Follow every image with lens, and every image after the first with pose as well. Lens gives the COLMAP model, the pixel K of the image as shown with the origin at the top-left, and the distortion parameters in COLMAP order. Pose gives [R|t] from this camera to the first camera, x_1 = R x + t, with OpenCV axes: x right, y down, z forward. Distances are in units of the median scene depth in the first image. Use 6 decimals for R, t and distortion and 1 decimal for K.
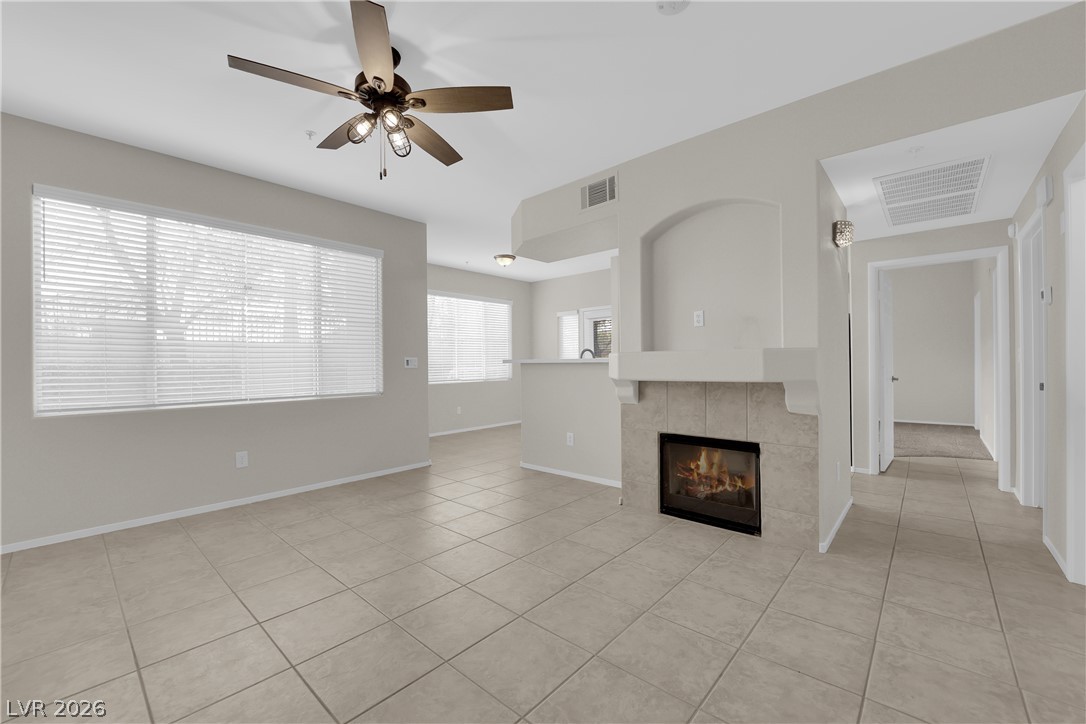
lens RADIAL K [[437.5, 0, 538.6], [0, 437.5, 363.9], [0, 0, 1]] dist [-0.008460, -0.005080]
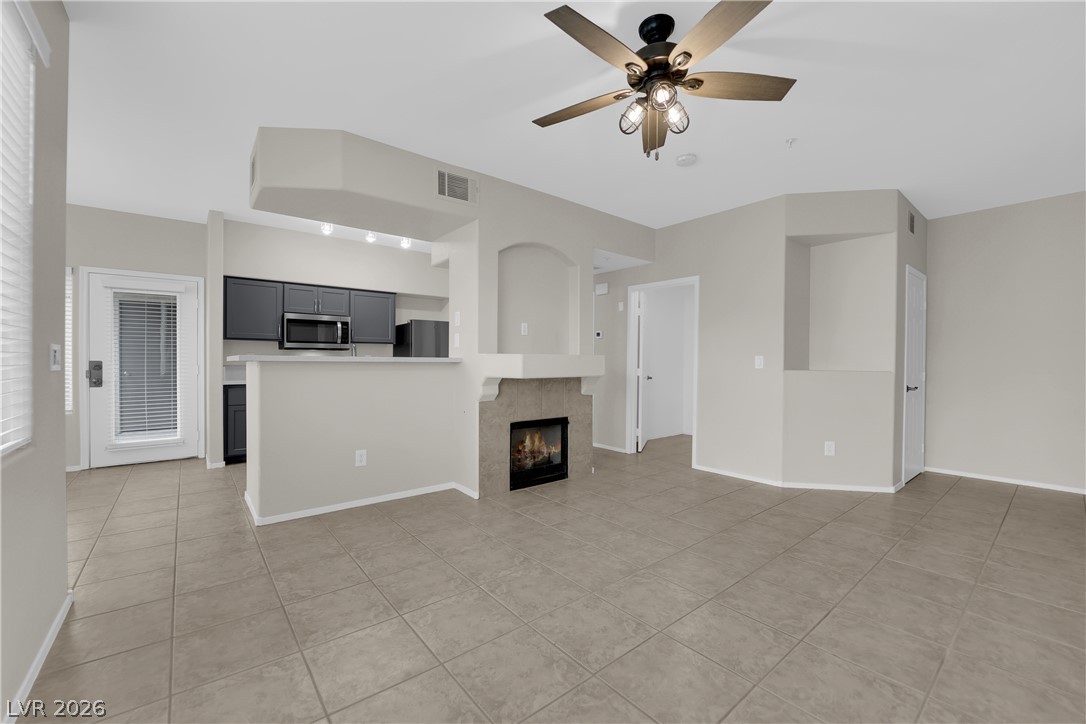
lens RADIAL K [[437.5, 0, 538.6], [0, 437.5, 363.9], [0, 0, 1]] dist [-0.008460, -0.005080]
pose [[0.157657, 0.005351, 0.987479, -0.950805], [-0.005384, 0.999975, -0.004559, 0.004175], [-0.987479, -0.004598, 0.157682, 0.803835]]
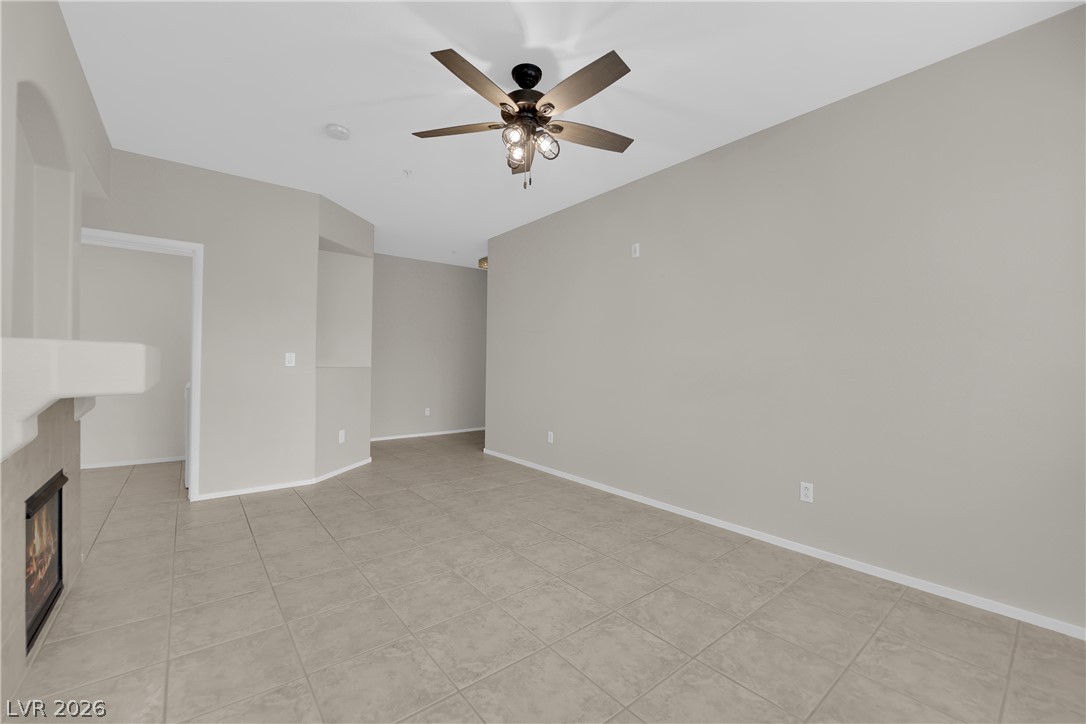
lens RADIAL K [[437.5, 0, 538.6], [0, 437.5, 363.9], [0, 0, 1]] dist [-0.008460, -0.005080]
pose [[-0.987145, -0.001946, 0.159818, -0.407521], [-0.001412, 0.999993, 0.003458, -0.003672], [-0.159823, 0.003188, -0.987141, 1.499107]]
